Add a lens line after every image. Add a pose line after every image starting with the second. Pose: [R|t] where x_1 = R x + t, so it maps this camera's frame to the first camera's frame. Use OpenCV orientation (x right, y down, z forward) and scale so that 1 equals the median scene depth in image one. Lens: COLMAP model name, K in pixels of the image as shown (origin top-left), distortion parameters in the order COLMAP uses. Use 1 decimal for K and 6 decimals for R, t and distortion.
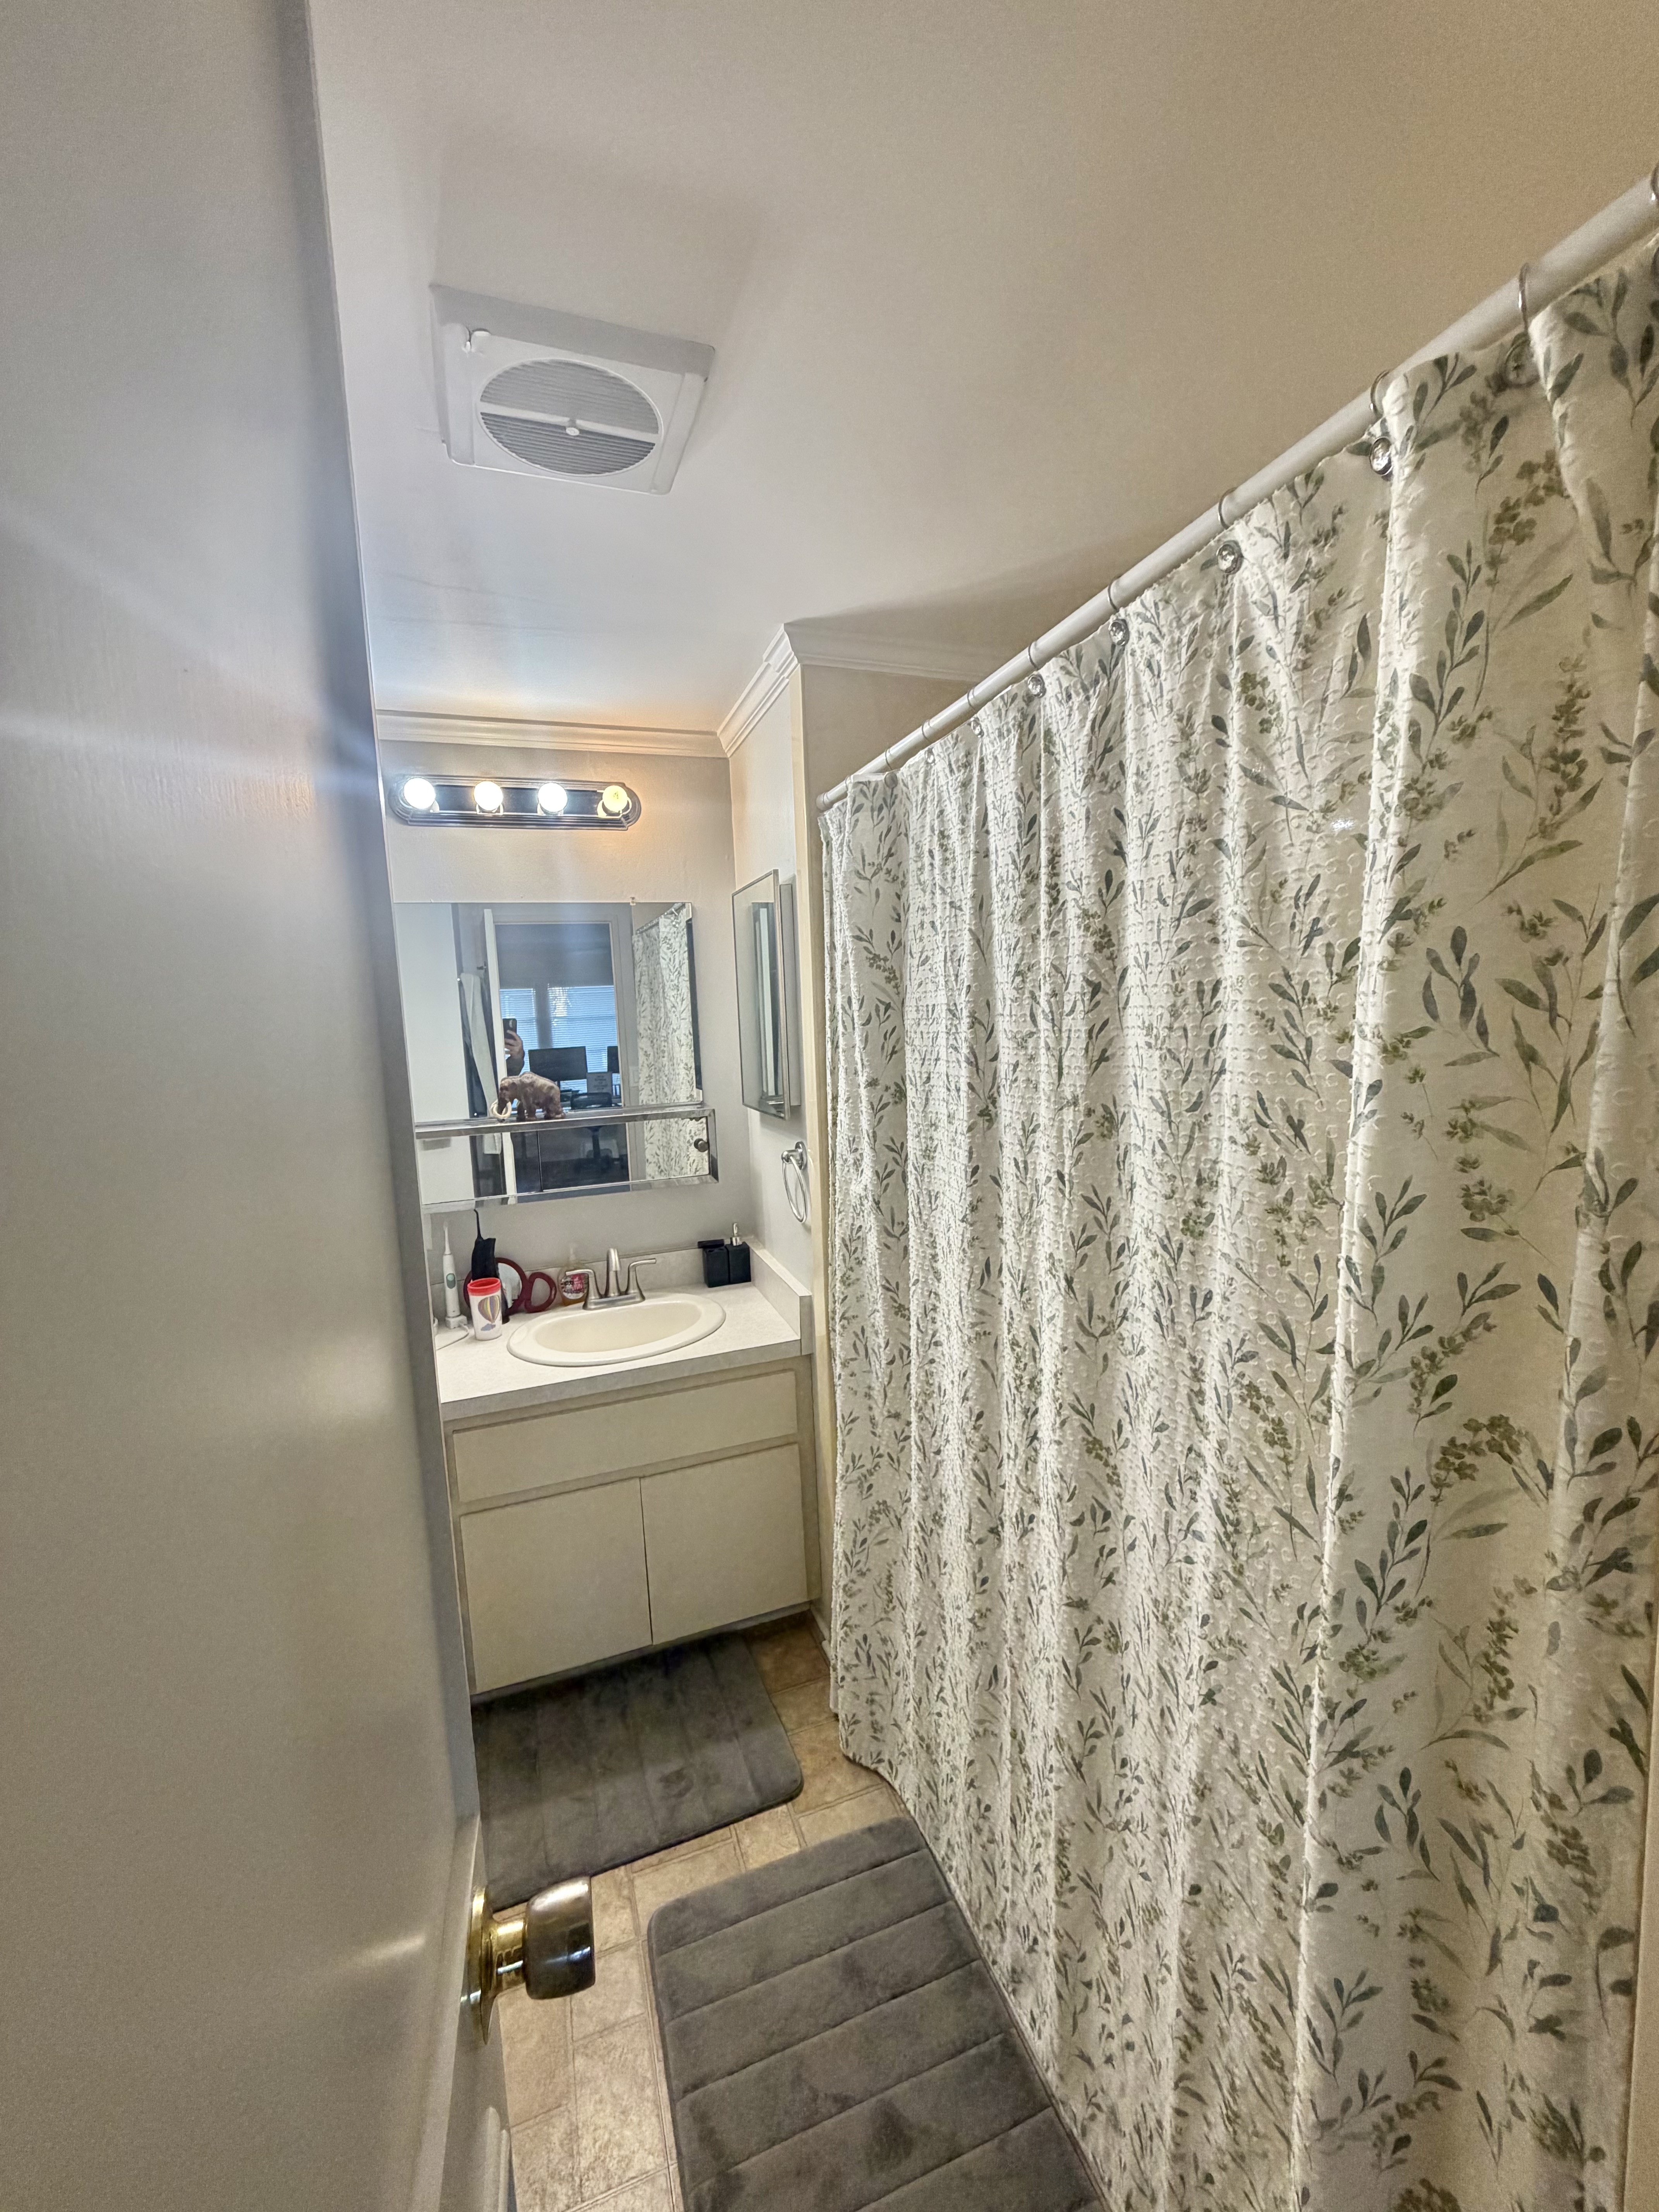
lens RADIAL K [[887.4, 0, 829.5], [0, 887.4, 1106.0], [0, 0, 1]] dist [-0.001764, -0.000122]
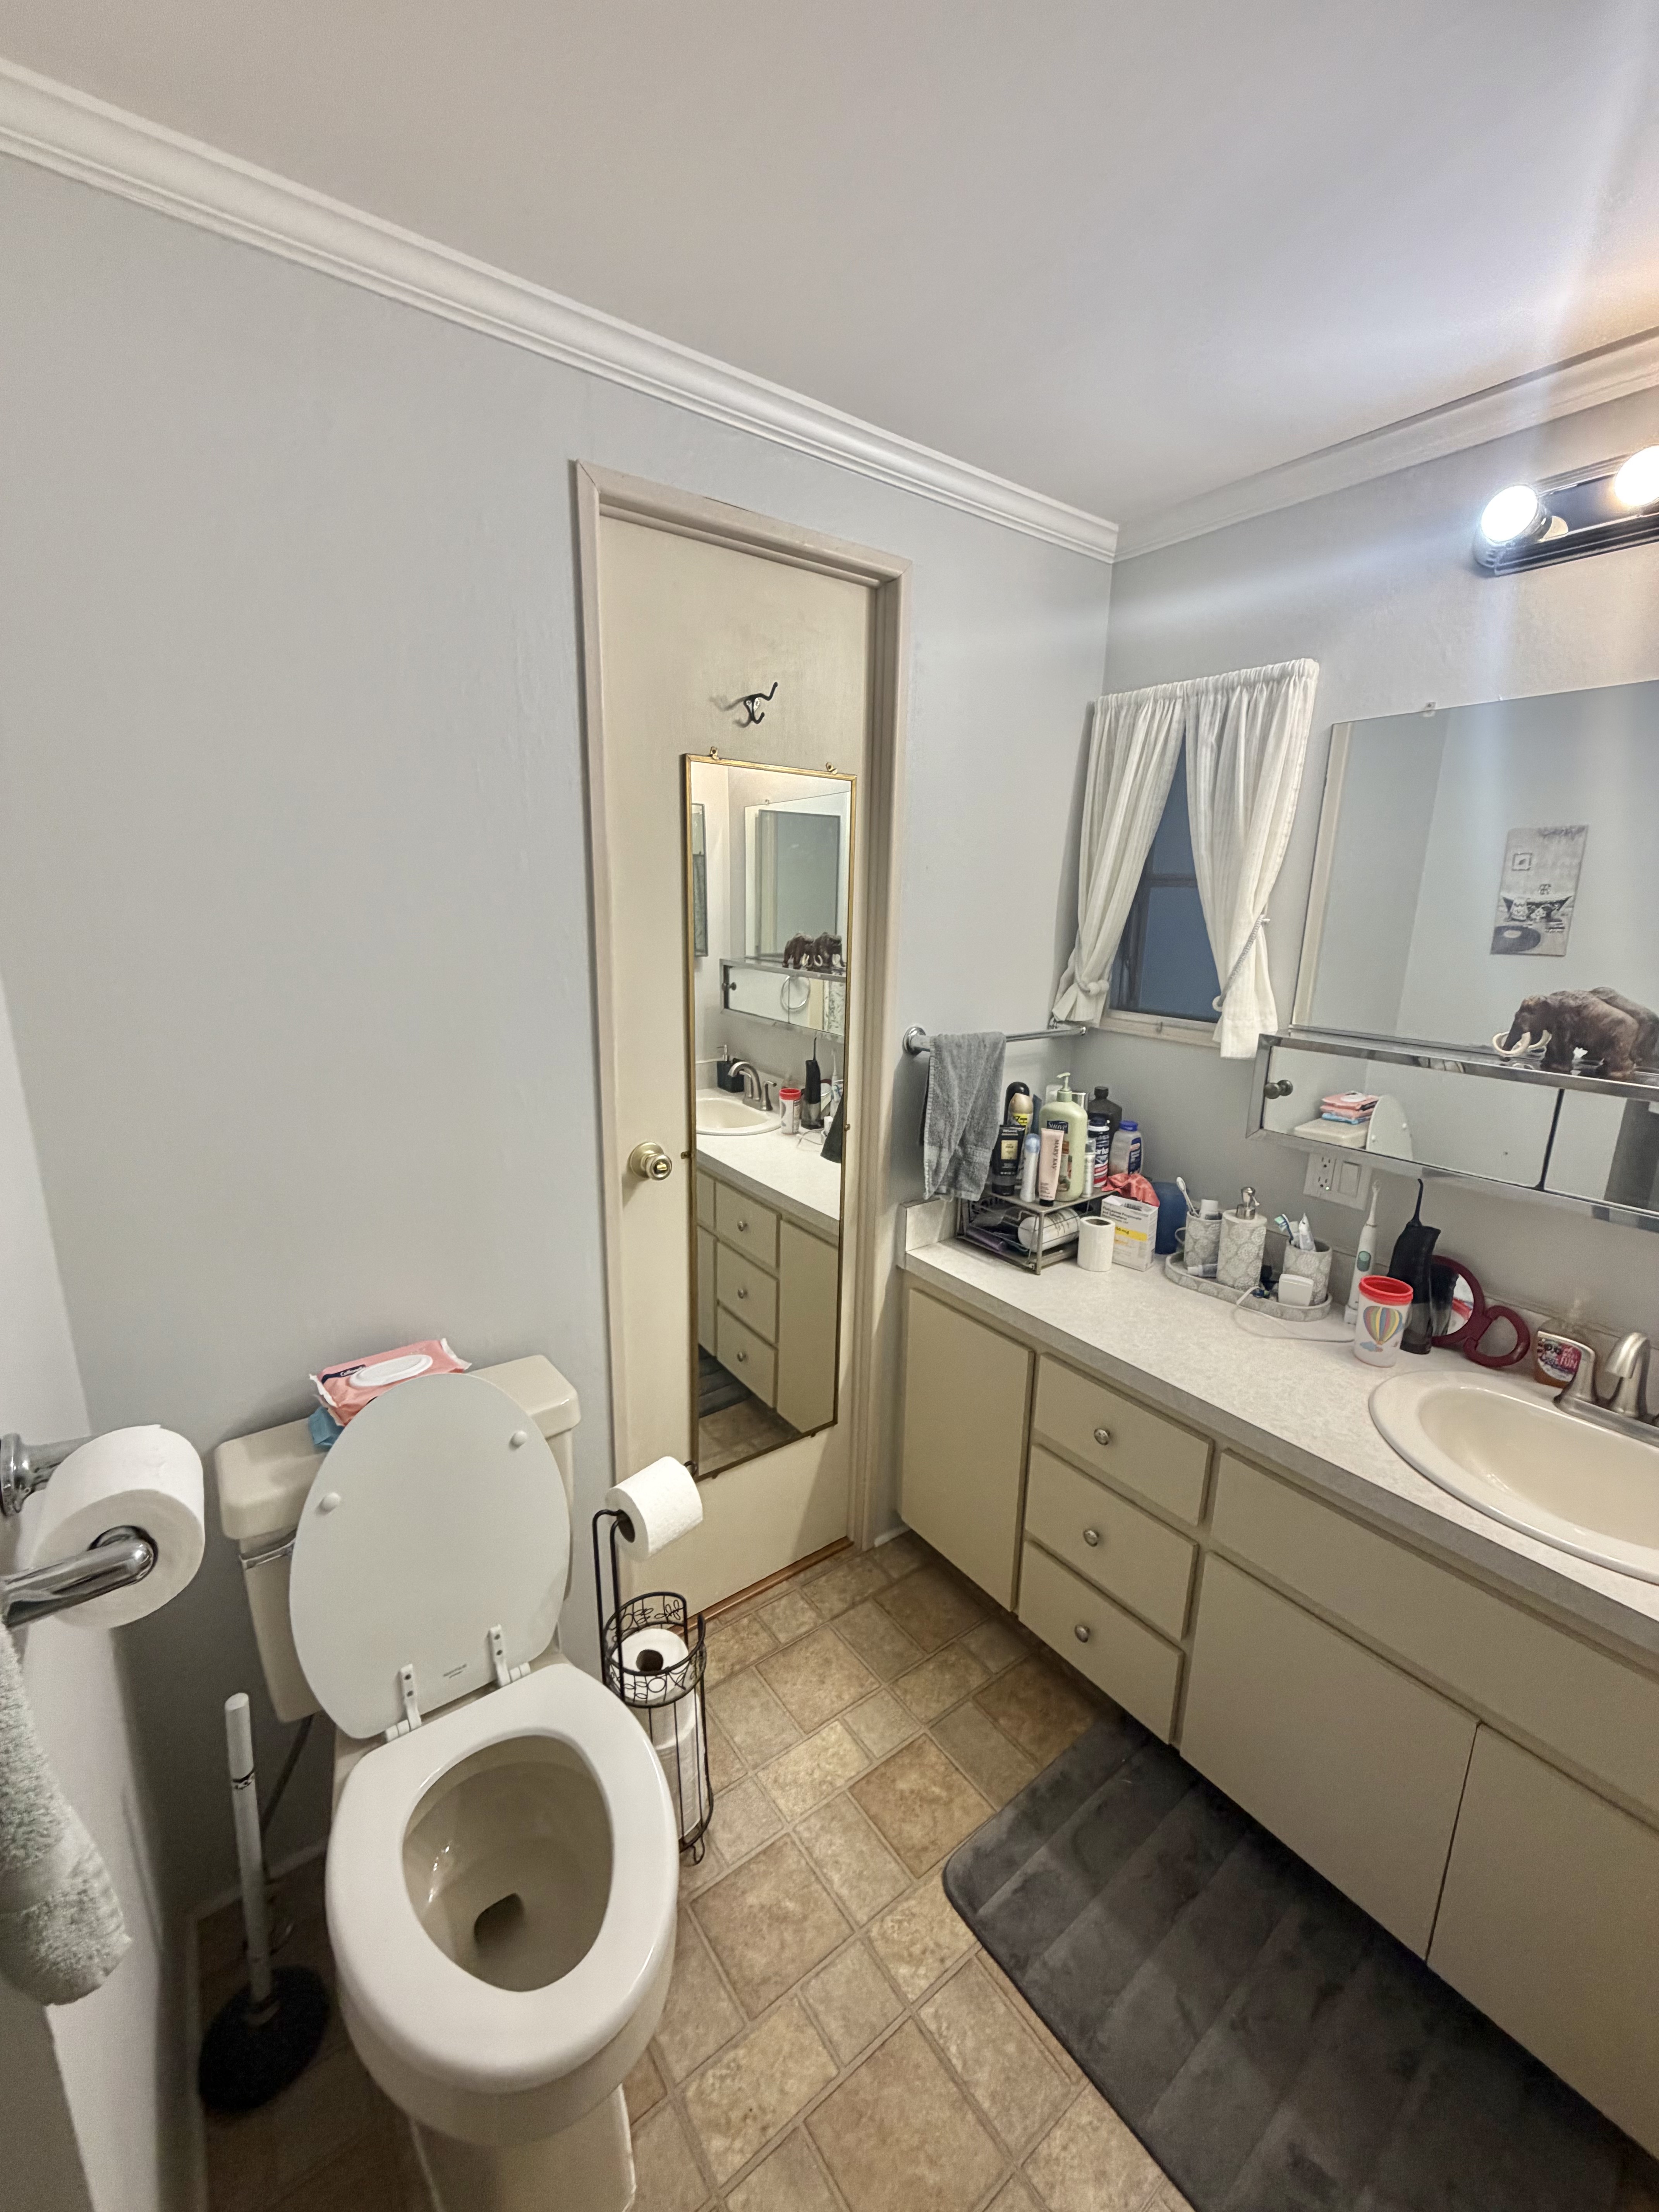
lens RADIAL K [[887.4, 0, 829.5], [0, 887.4, 1106.0], [0, 0, 1]] dist [-0.001764, -0.000122]
pose [[0.295911, 0.267267, -0.917063, 0.065641], [-0.138308, 0.961930, 0.235714, -0.031166], [0.945149, 0.057086, 0.321611, 0.344903]]
